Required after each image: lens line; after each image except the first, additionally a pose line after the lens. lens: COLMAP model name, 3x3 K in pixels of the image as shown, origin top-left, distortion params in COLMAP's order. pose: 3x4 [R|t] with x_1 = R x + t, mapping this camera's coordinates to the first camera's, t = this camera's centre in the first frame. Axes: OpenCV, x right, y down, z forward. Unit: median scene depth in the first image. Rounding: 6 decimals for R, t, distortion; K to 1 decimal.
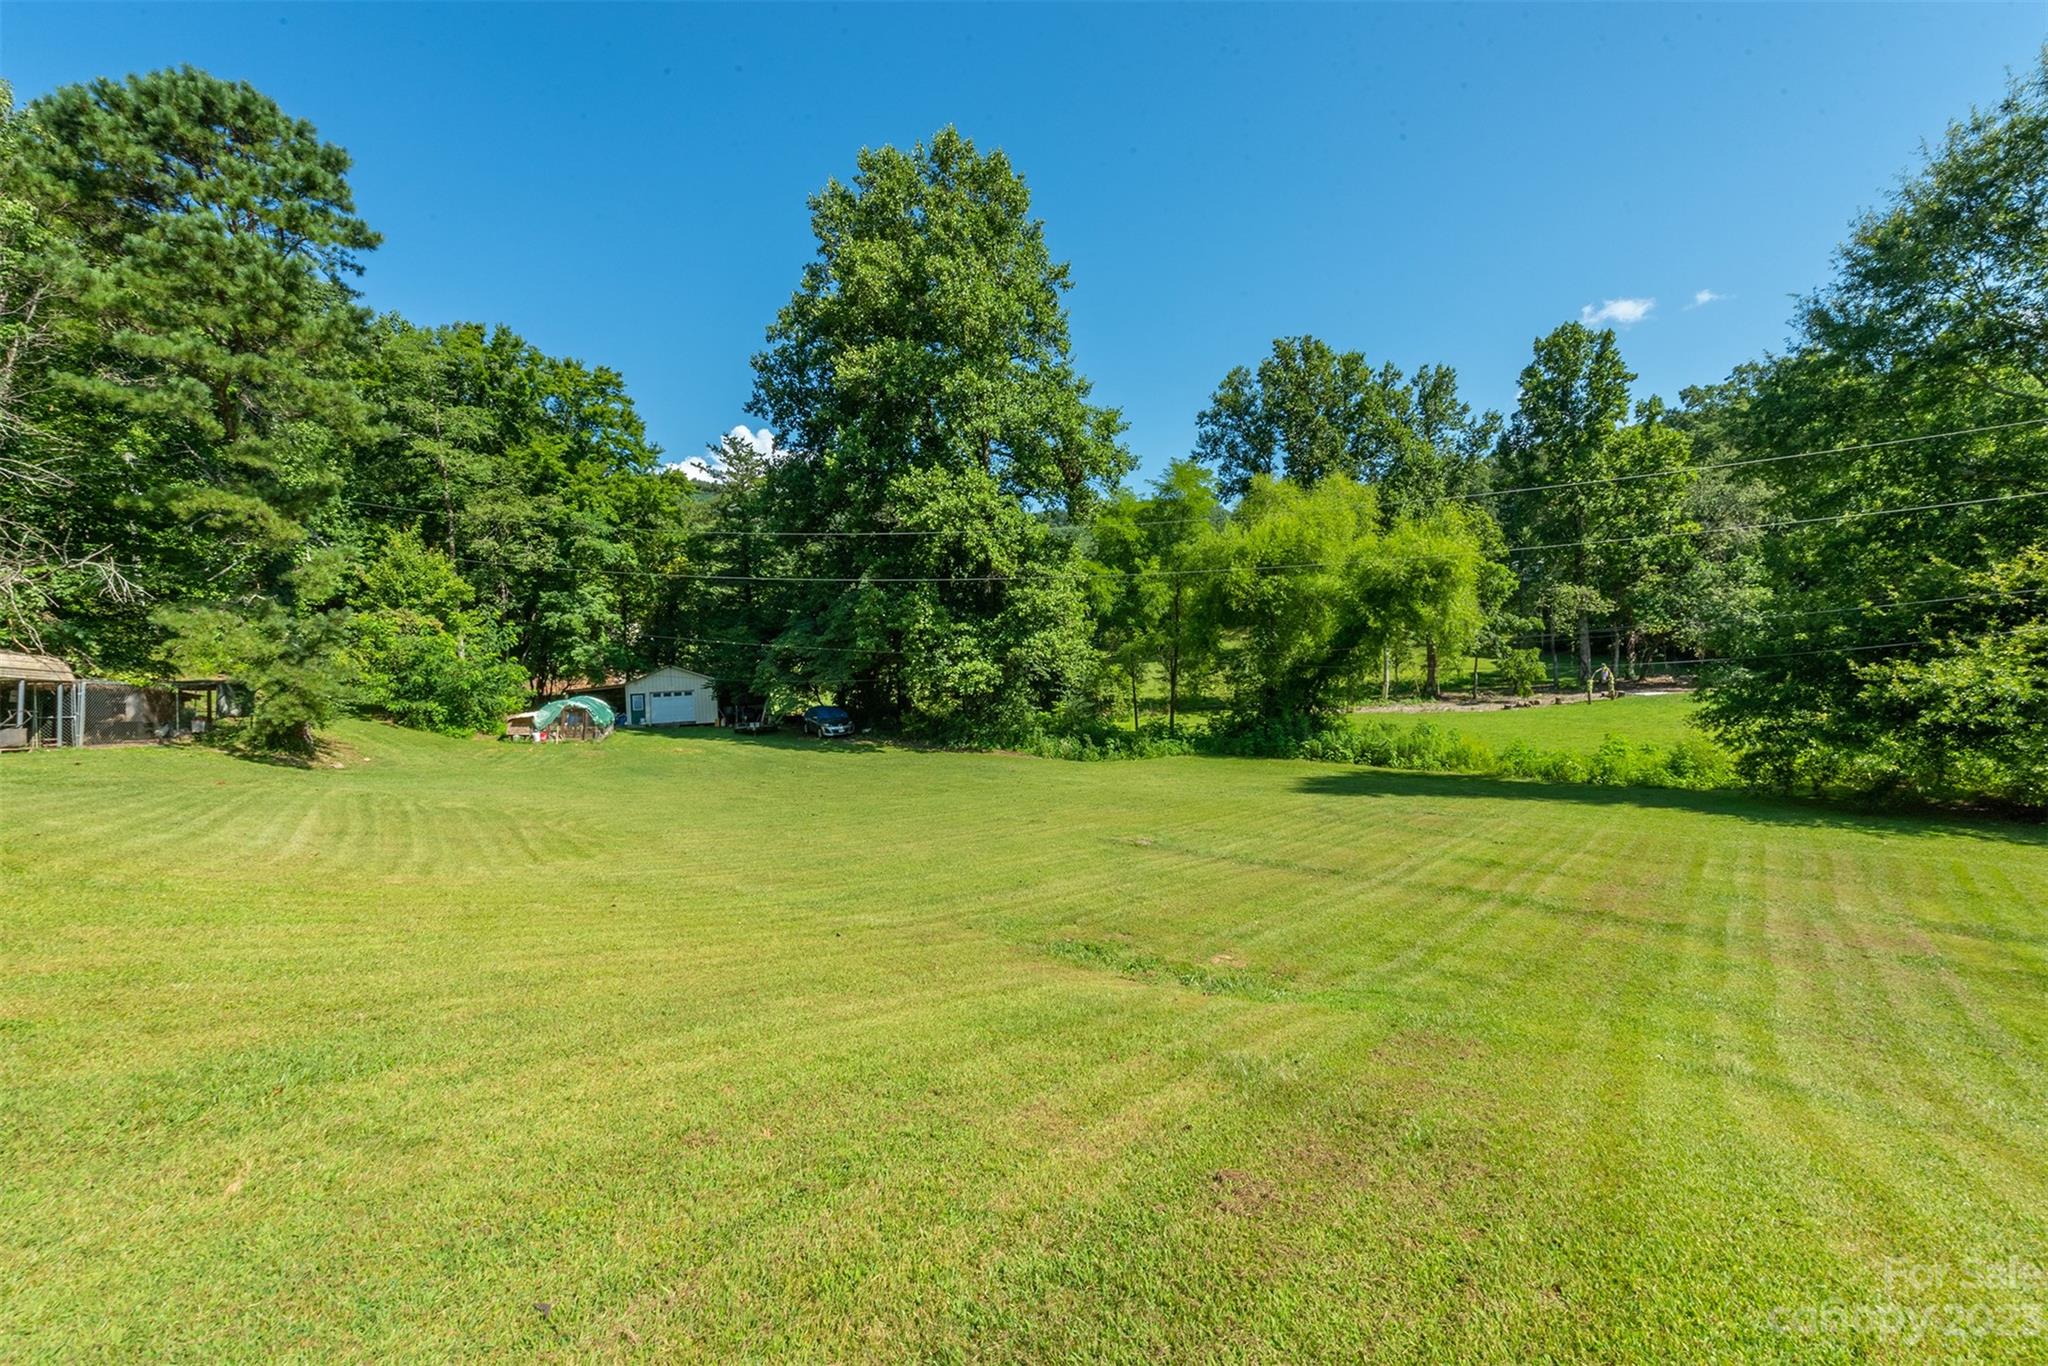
lens RADIAL K [[806.9, 0, 1030.9], [0, 806.9, 682.3], [0, 0, 1]] dist [0.006522, -0.001939]
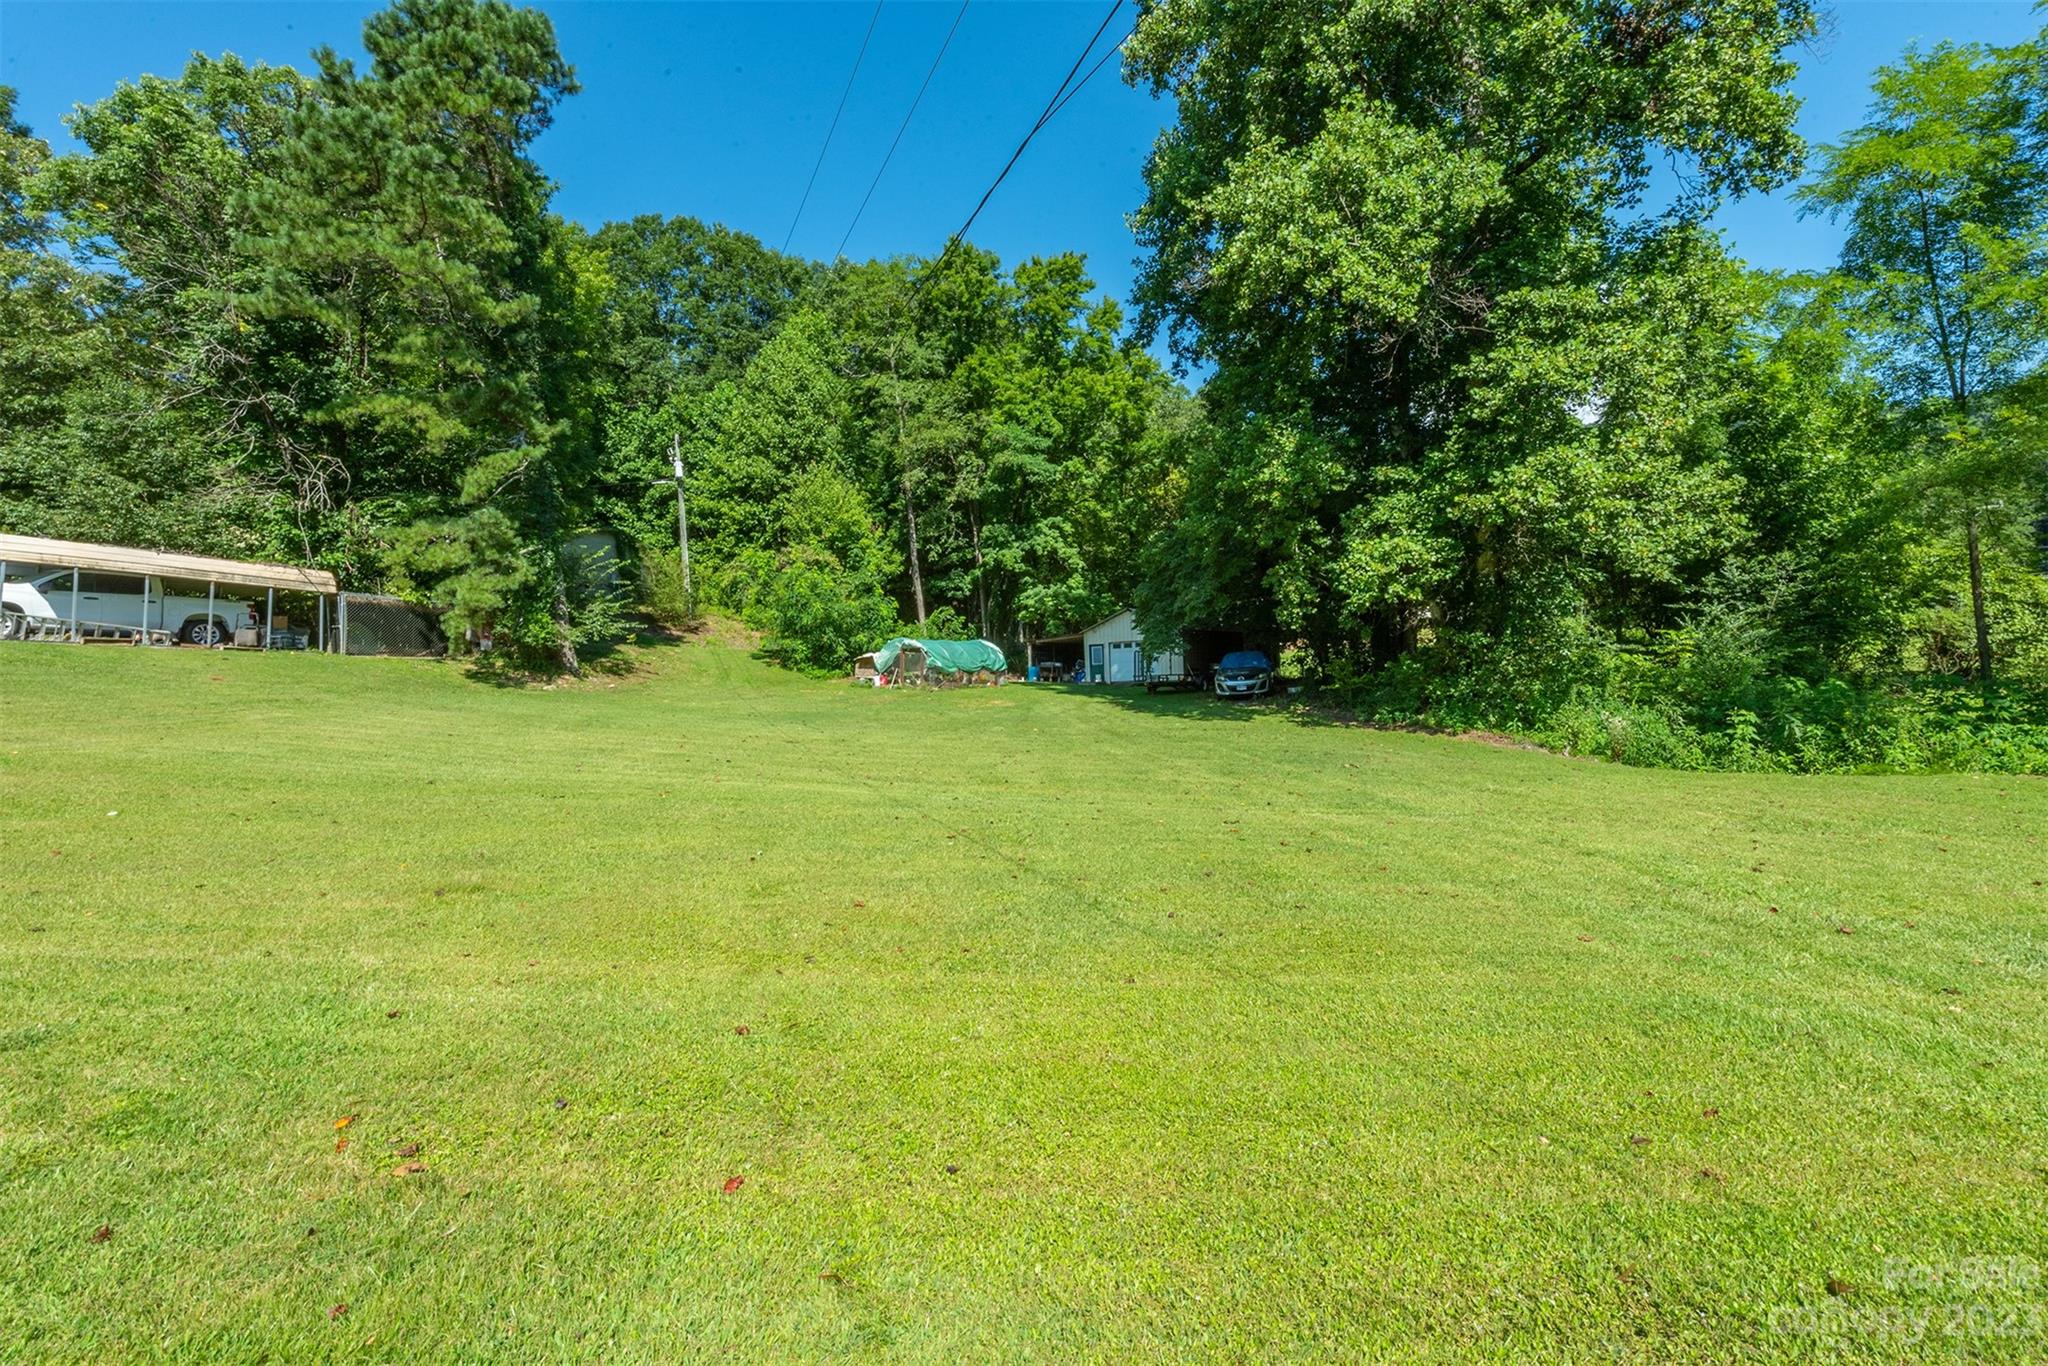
lens RADIAL K [[883.3, 0, 1022.5], [0, 883.3, 678.2], [0, 0, 1]] dist [0.004507, 0.000718]
pose [[0.646849, 0.010610, -0.762544, 0.182059], [-0.004139, 0.999937, 0.010402, 0.050588], [0.762607, -0.003573, 0.646853, 0.483657]]
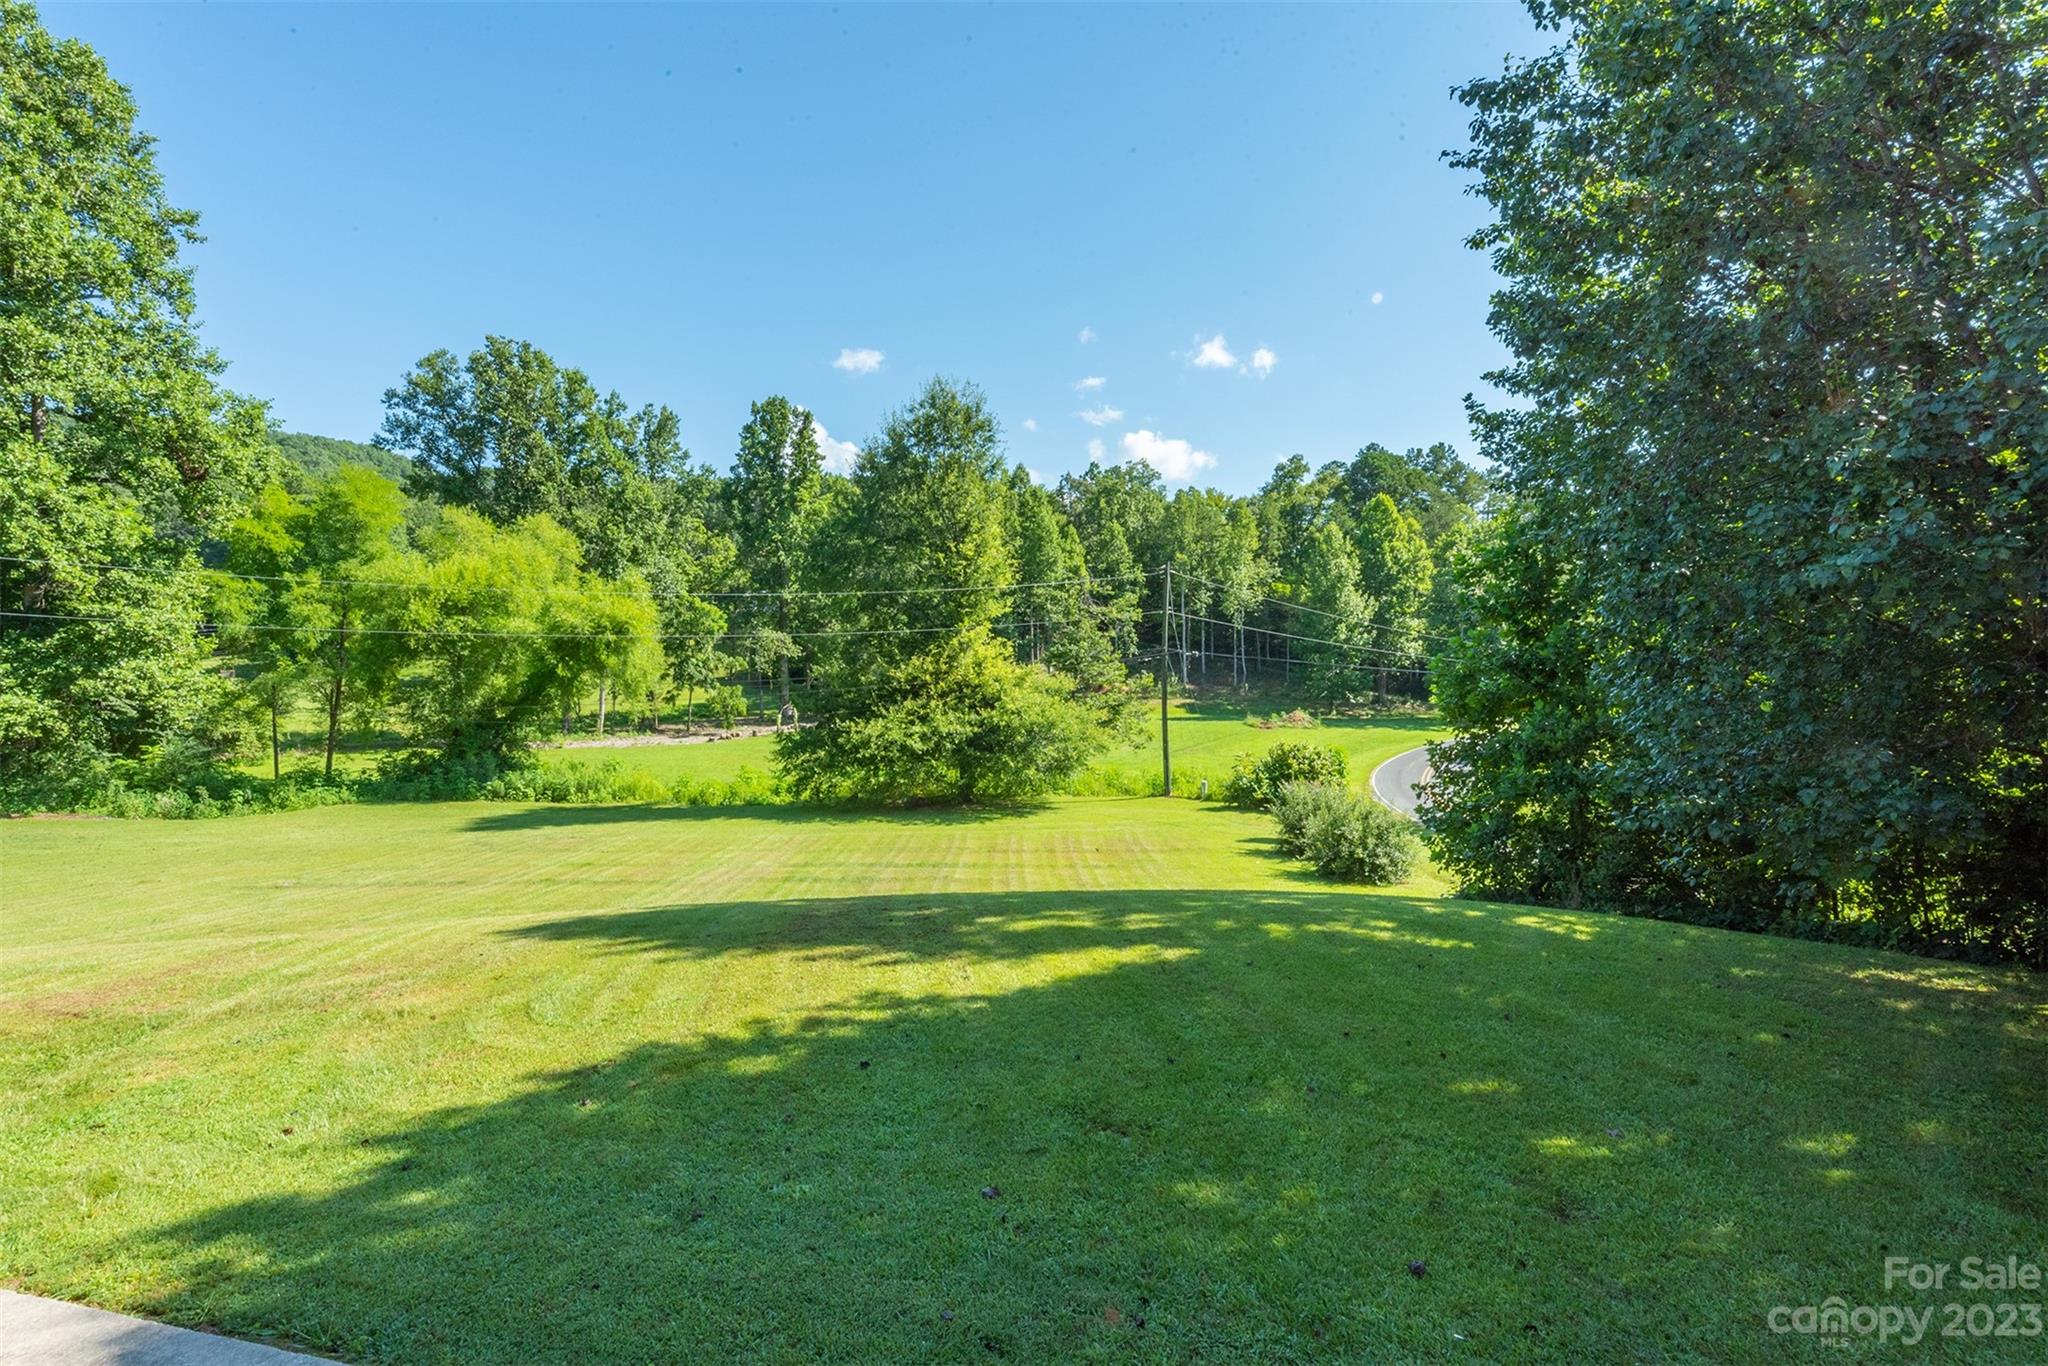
lens RADIAL K [[941.8, 0, 1036.8], [0, 941.8, 669.4], [0, 0, 1]] dist [-0.001248, -0.001226]
pose [[0.688152, 0.037825, 0.724580, -0.042542], [-0.011552, 0.999085, -0.041184, -0.024561], [-0.725475, 0.019970, 0.687959, -0.277022]]
